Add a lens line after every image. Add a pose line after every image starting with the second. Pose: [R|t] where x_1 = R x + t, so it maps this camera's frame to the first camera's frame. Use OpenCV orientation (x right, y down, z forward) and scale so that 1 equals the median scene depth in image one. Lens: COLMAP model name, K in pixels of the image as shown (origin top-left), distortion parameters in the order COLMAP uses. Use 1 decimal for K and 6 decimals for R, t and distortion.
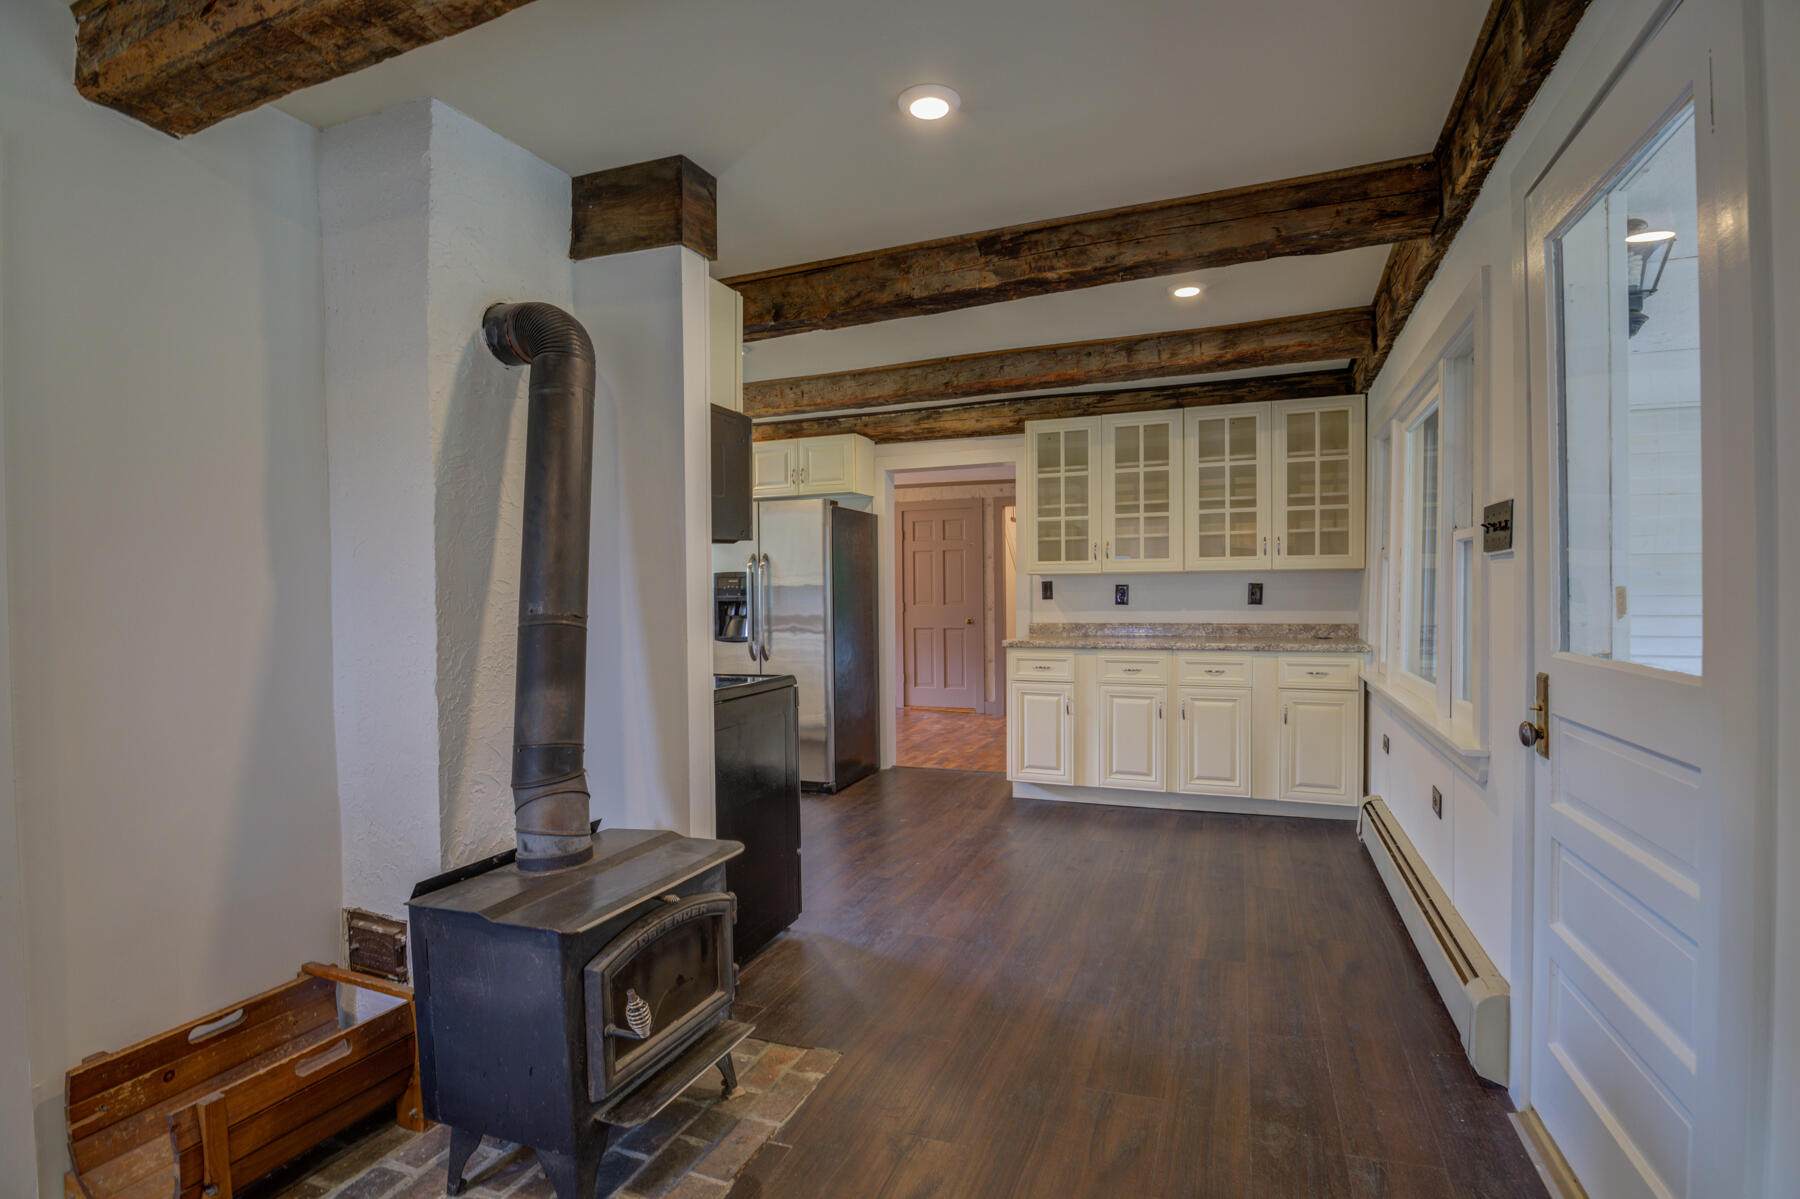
lens RADIAL K [[893.1, 0, 903.5], [0, 893.1, 609.2], [0, 0, 1]] dist [-0.027701, -0.001186]
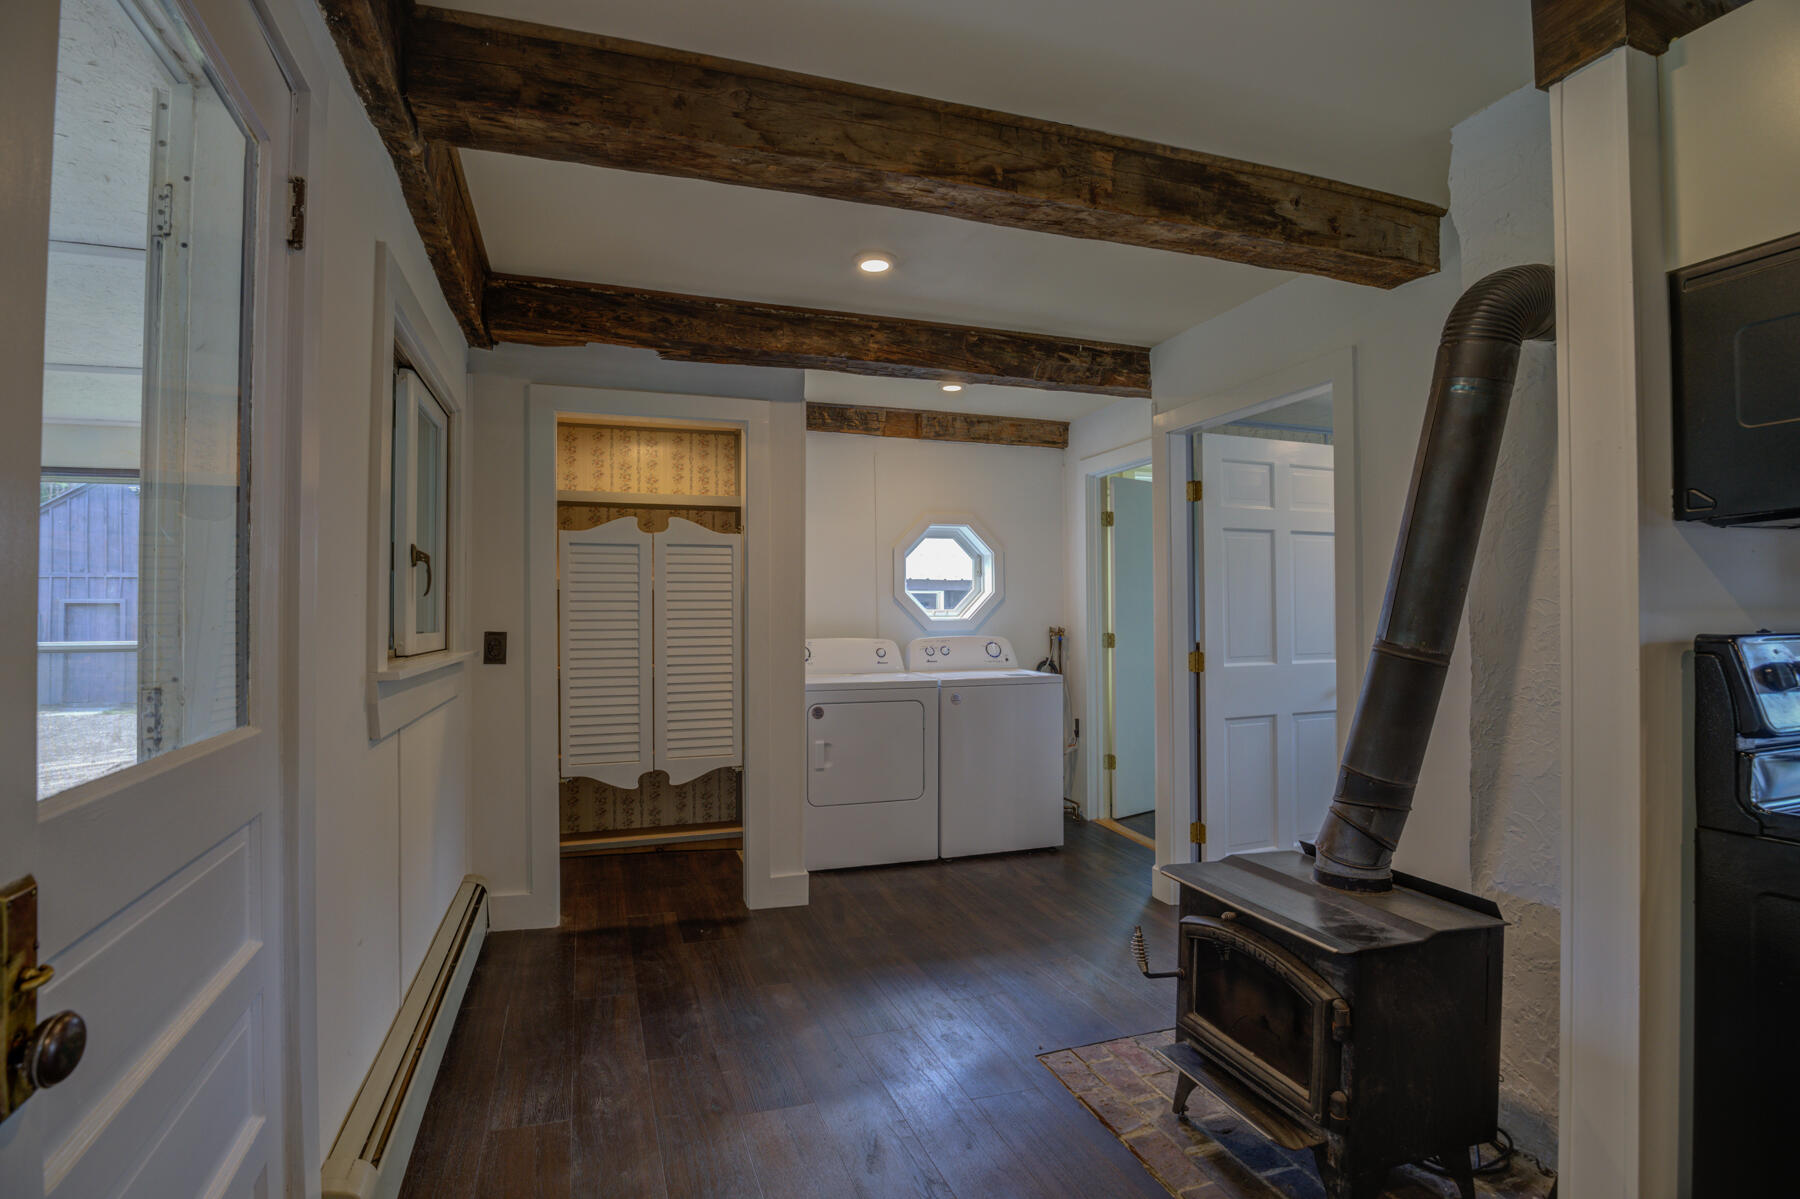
lens RADIAL K [[893.1, 0, 908.0], [0, 893.1, 598.0], [0, 0, 1]] dist [-0.027701, -0.001186]
pose [[-0.762294, 0.001970, -0.647228, 0.641355], [0.004083, 0.999990, -0.001765, -0.040041], [0.647219, -0.003988, -0.762294, 1.437944]]
